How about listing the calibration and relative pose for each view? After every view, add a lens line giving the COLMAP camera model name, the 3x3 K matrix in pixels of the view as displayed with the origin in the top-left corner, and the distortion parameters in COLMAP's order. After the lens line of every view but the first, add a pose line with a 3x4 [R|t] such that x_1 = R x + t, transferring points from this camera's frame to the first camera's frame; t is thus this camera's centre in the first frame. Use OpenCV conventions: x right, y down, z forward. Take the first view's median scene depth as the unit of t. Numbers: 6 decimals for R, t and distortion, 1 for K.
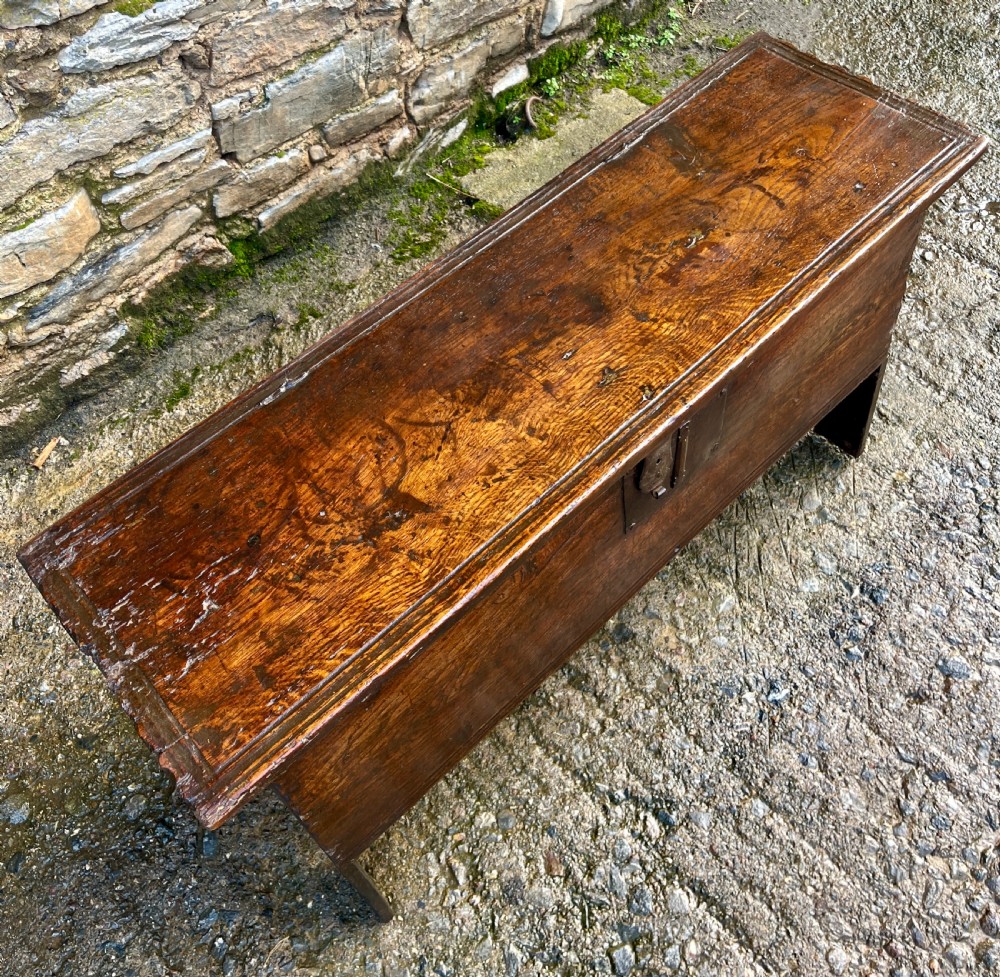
lens RADIAL K [[1045.9, 0, 468.1], [0, 1045.9, 406.6], [0, 0, 1]] dist [0.023677, 0.000000]
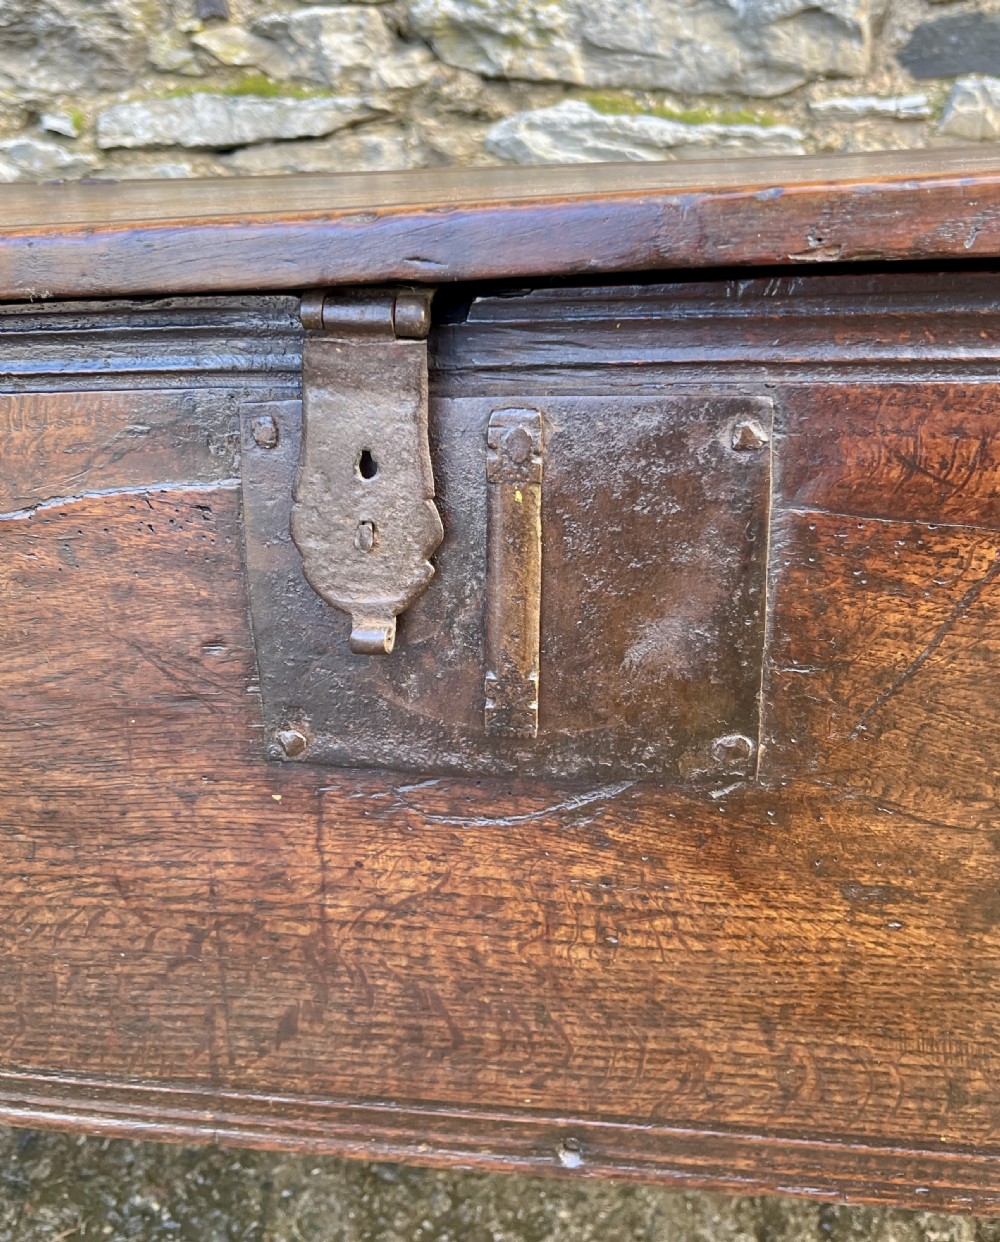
lens RADIAL K [[1192.9, 0, 468.2], [0, 1192.9, 552.7], [0, 0, 1]] dist [0.014768, 0.000000]
pose [[0.619400, 0.329417, -0.712621, 0.314467], [-0.634584, 0.744500, -0.207418, 0.085600], [0.462219, 0.580693, 0.670186, 0.578864]]
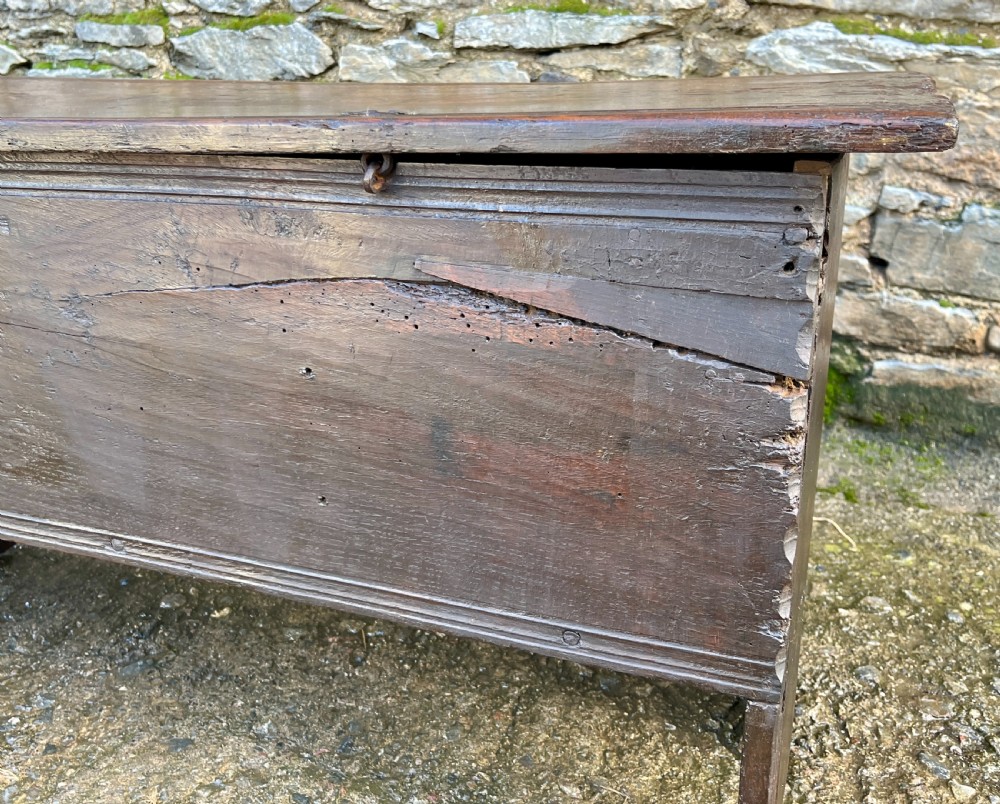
lens RADIAL K [[960.4, 0, 472.7], [0, 960.4, 348.5], [0, 0, 1]] dist [0.014768, 0.000000]
pose [[0.402886, 0.379805, -0.832725, 0.350657], [-0.737868, 0.673091, -0.049997, 0.091688], [0.541511, 0.634584, 0.551425, 0.538426]]
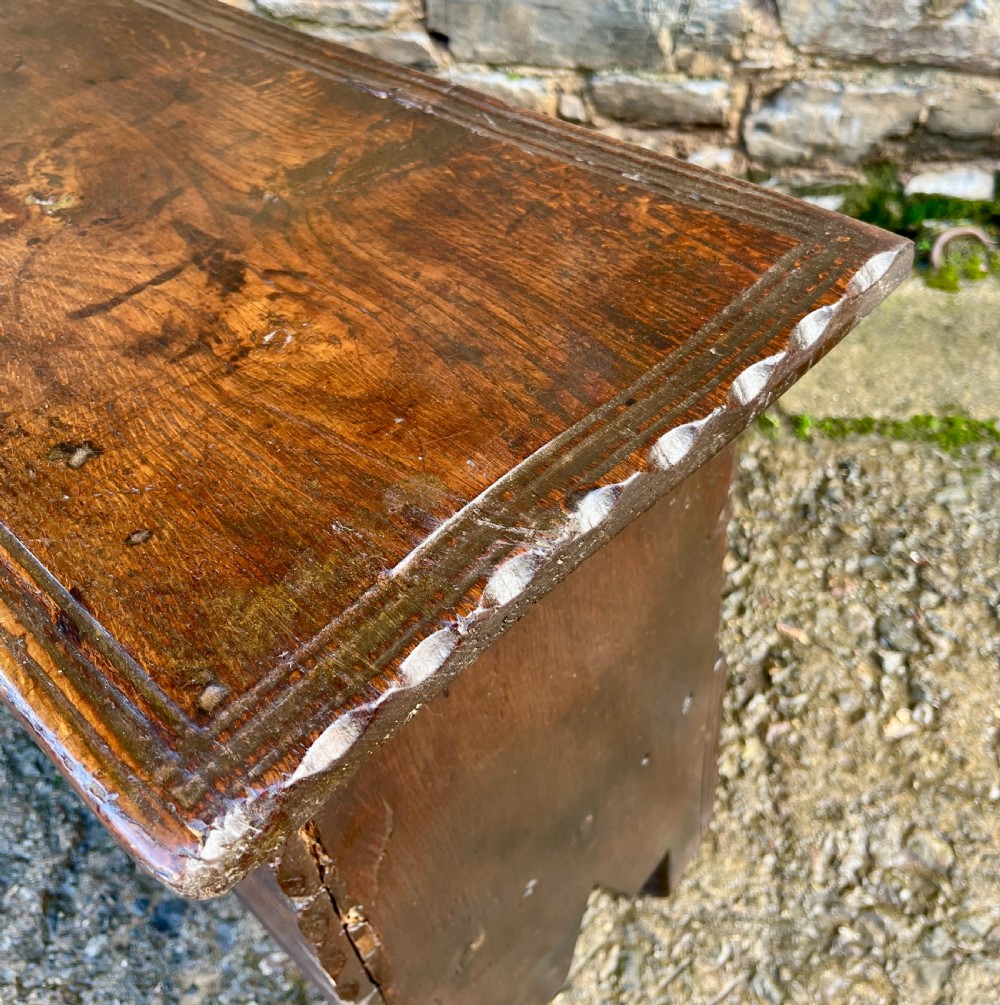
lens RADIAL K [[1019.1, 0, 507.5], [0, 1019.1, 444.3], [0, 0, 1]] dist [0.011449, 0.000000]
pose [[0.627252, 0.573626, -0.526790, 0.406926], [-0.602824, 0.785860, 0.137943, -0.168009], [0.493111, 0.231037, 0.838727, 0.575868]]
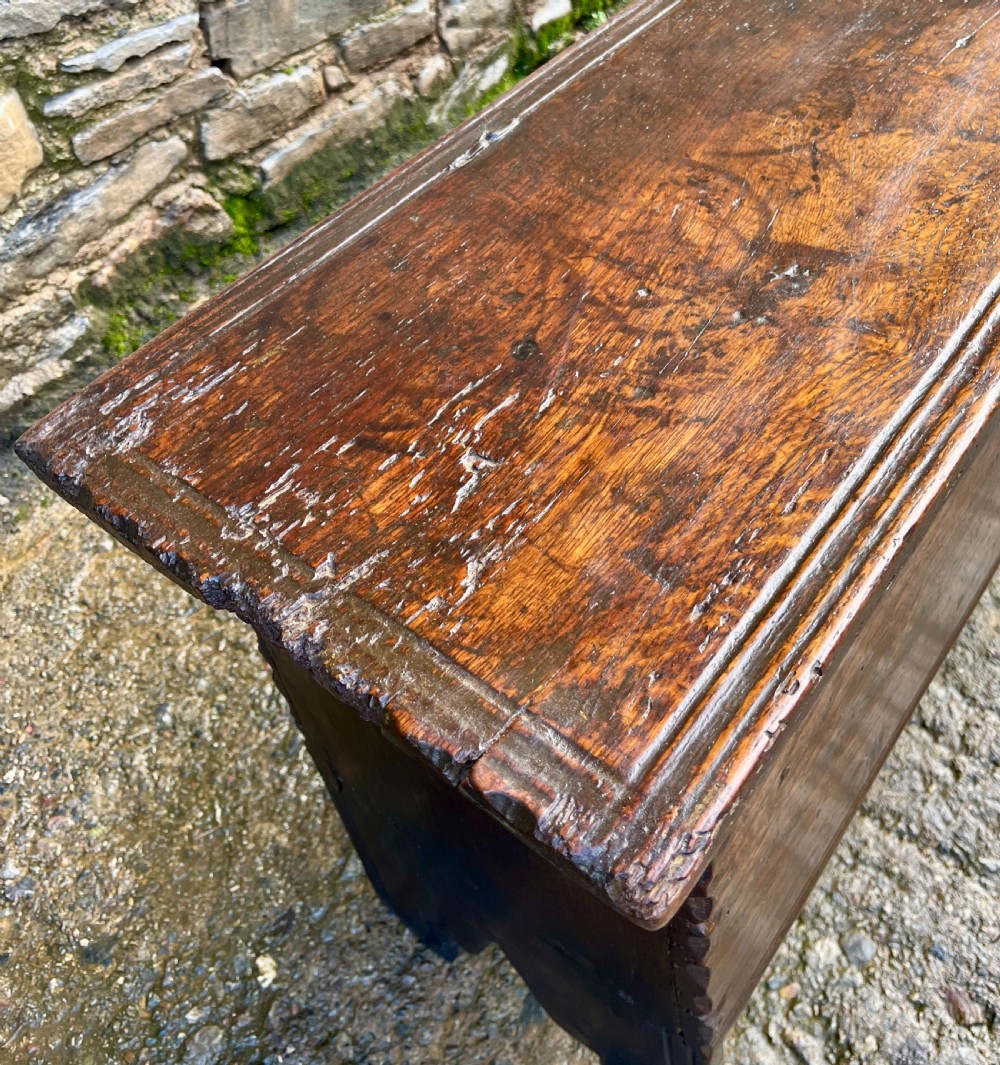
lens RADIAL K [[1120.2, 0, 532.1], [0, 1120.2, 411.5], [0, 0, 1]] dist [0.018863, 0.000000]
pose [[0.983736, -0.115079, 0.137916, -0.180860], [0.135187, 0.979911, -0.146623, 0.152617], [-0.118272, 0.162883, 0.979531, 0.321589]]
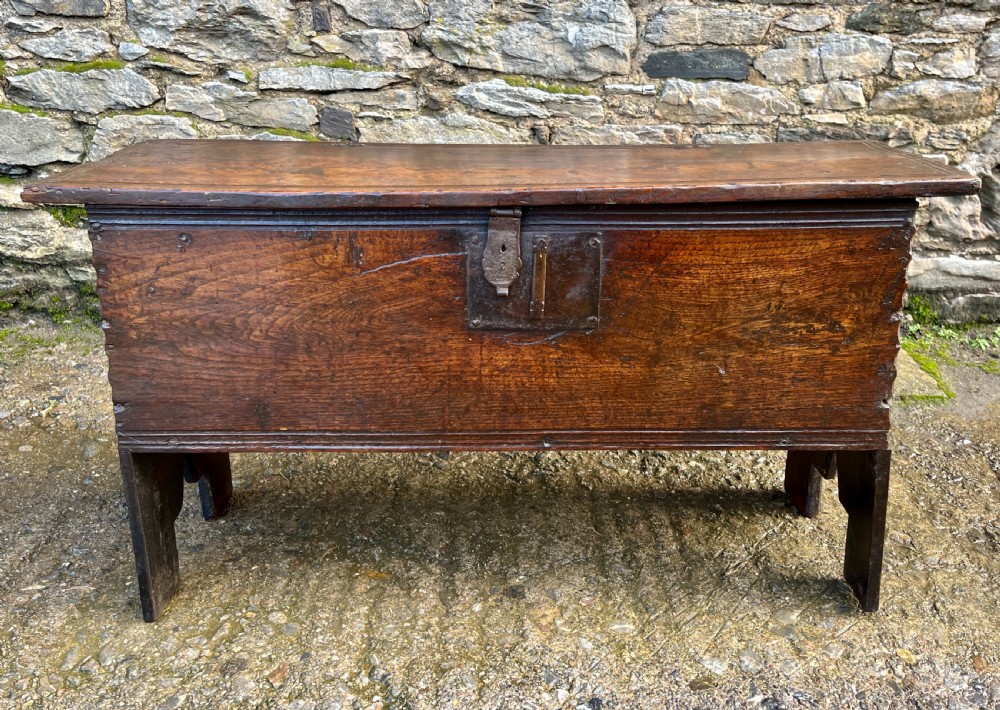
lens RADIAL K [[861.5, 0, 527.3], [0, 861.5, 287.7], [0, 0, 1]] dist [0.048546, -0.049084]
pose [[0.746261, 0.303304, -0.592539, 0.552900], [-0.574445, 0.743185, -0.343058, 0.279952], [0.336315, 0.596391, 0.728841, 0.249792]]
